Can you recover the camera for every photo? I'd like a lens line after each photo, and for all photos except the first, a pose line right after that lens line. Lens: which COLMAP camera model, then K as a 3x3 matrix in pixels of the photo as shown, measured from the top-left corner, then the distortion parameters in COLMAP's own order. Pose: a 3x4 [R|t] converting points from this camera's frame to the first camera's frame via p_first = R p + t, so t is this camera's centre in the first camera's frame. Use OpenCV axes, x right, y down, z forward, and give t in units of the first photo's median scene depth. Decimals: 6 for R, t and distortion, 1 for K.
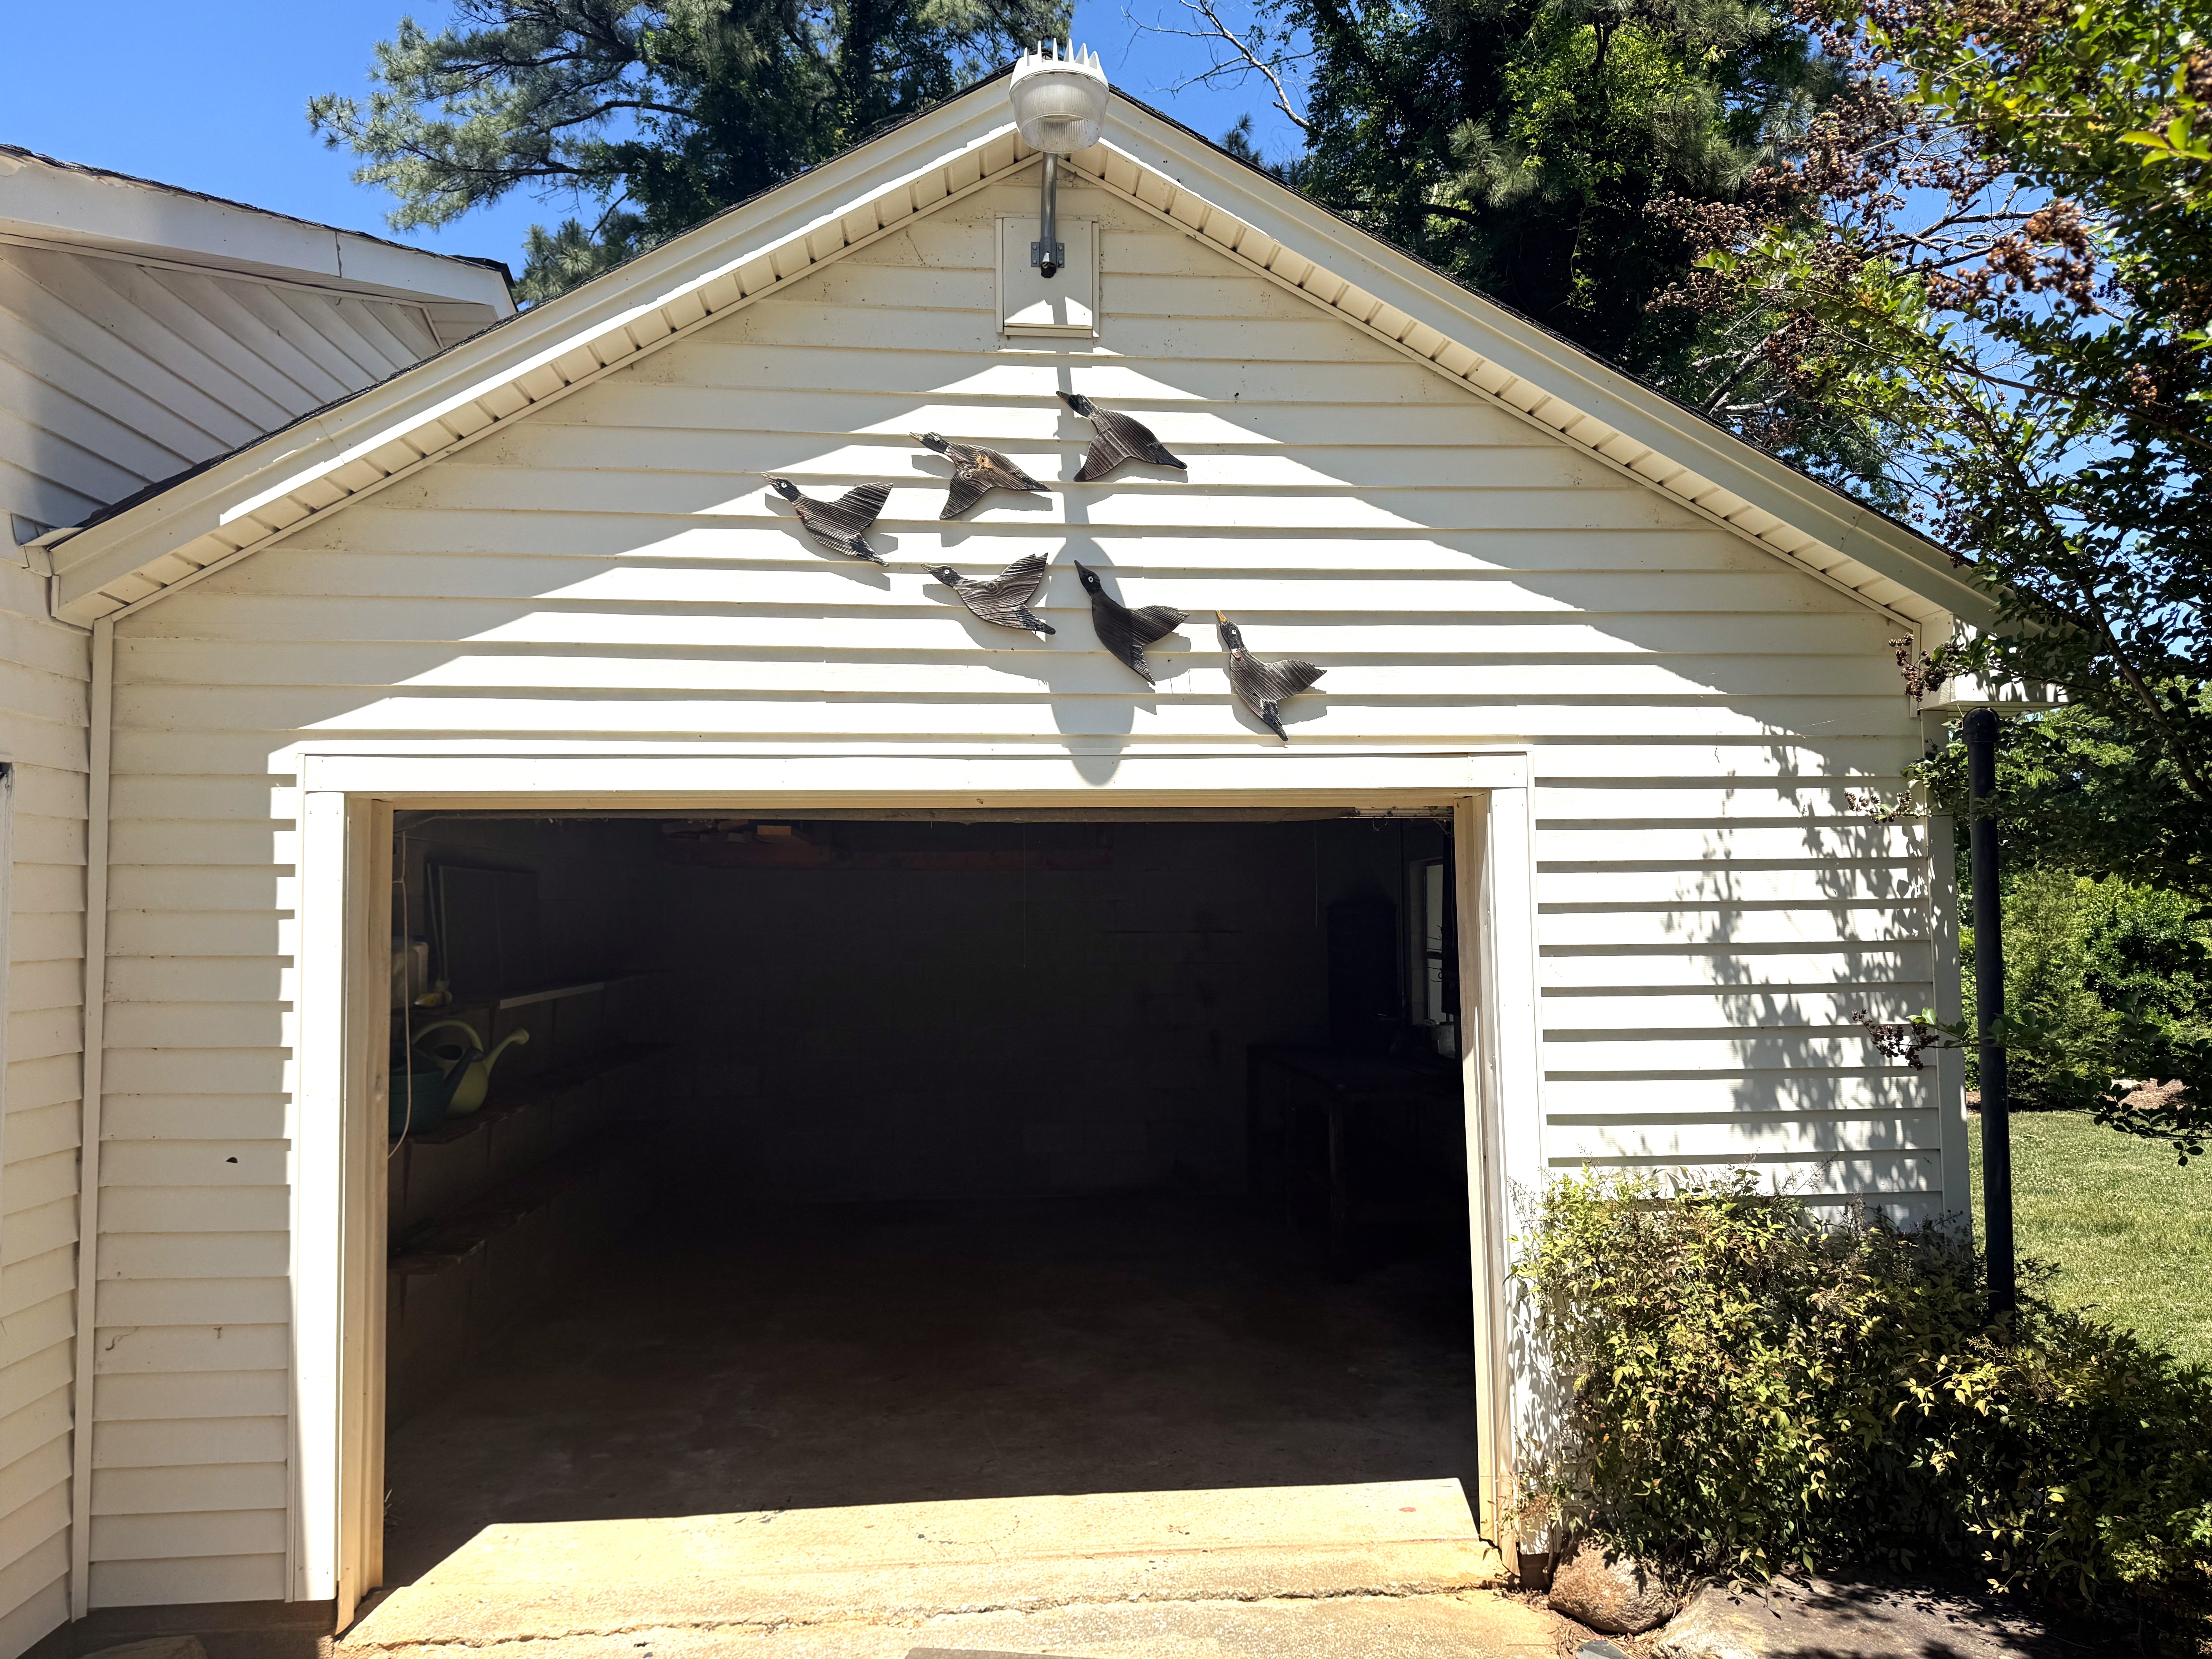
lens RADIAL K [[1532.1, 0, 1106.0], [0, 1532.1, 829.5], [0, 0, 1]] dist [0.066930, -0.102160]
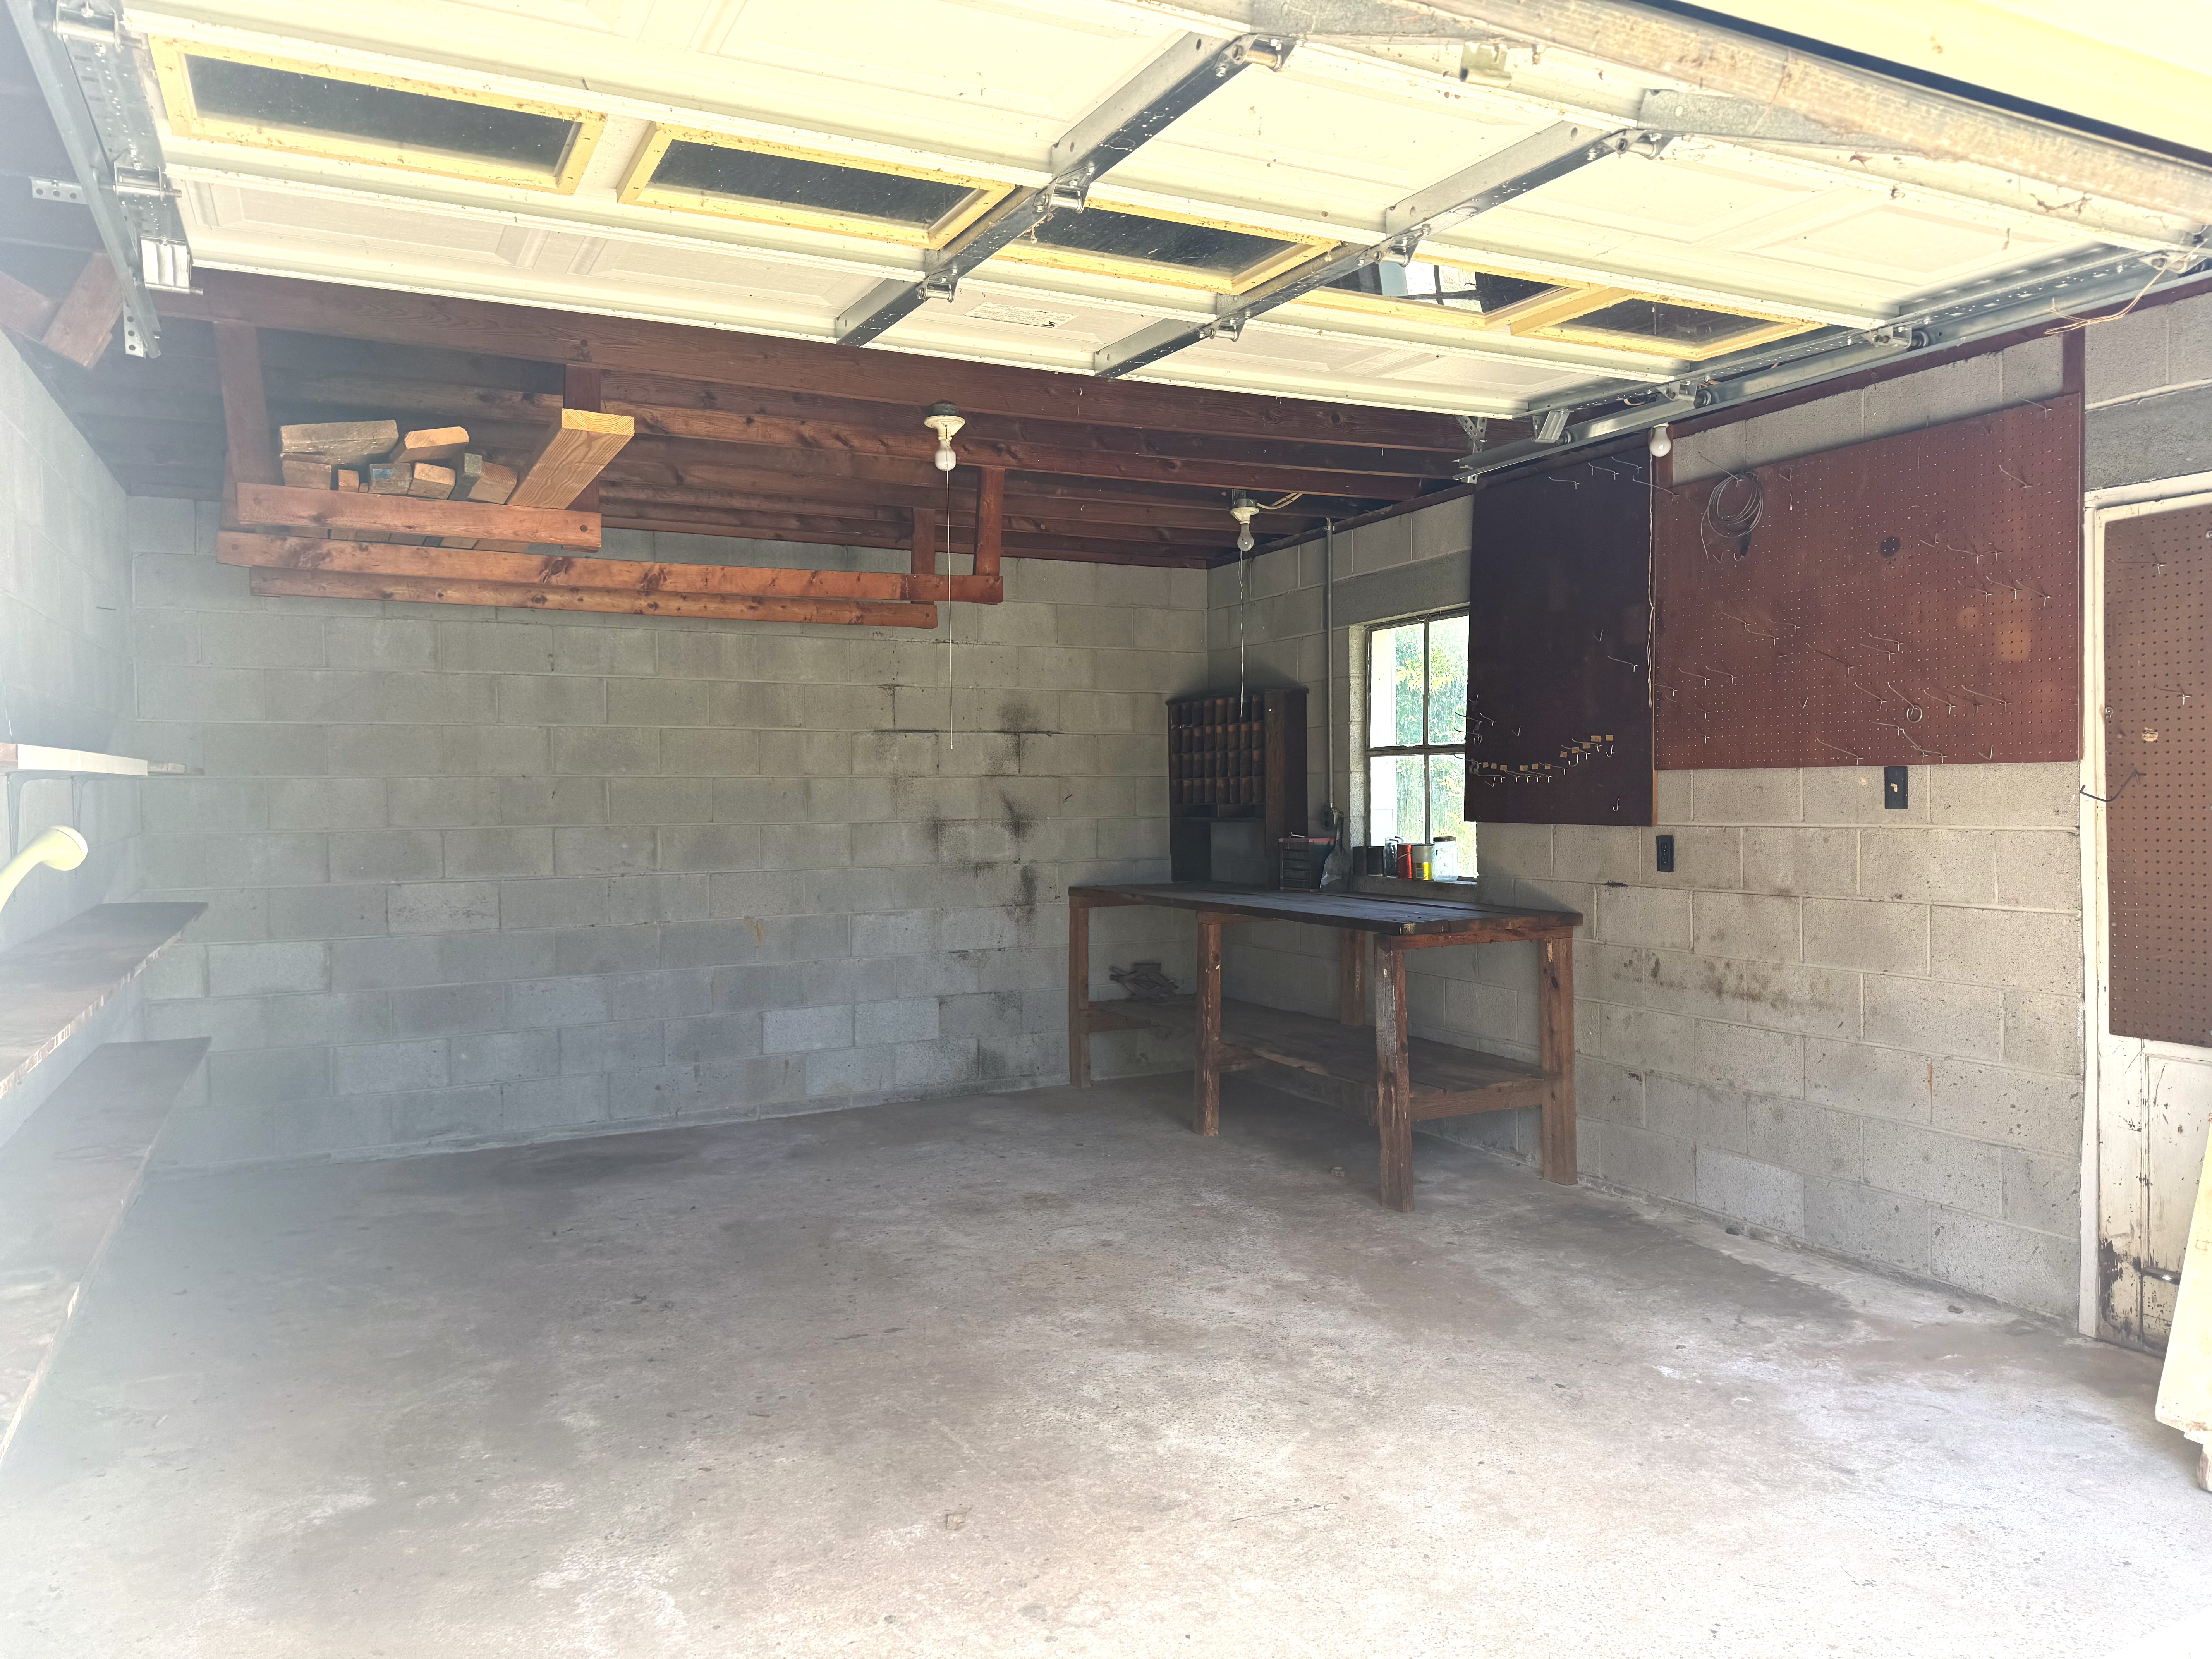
lens RADIAL K [[1532.1, 0, 1106.0], [0, 1532.1, 829.5], [0, 0, 1]] dist [0.066930, -0.102160]
pose [[0.930711, -0.014466, 0.365469, -0.276275], [-0.016175, 0.996612, 0.080641, 0.093745], [-0.365397, -0.080965, 0.927324, 0.549554]]
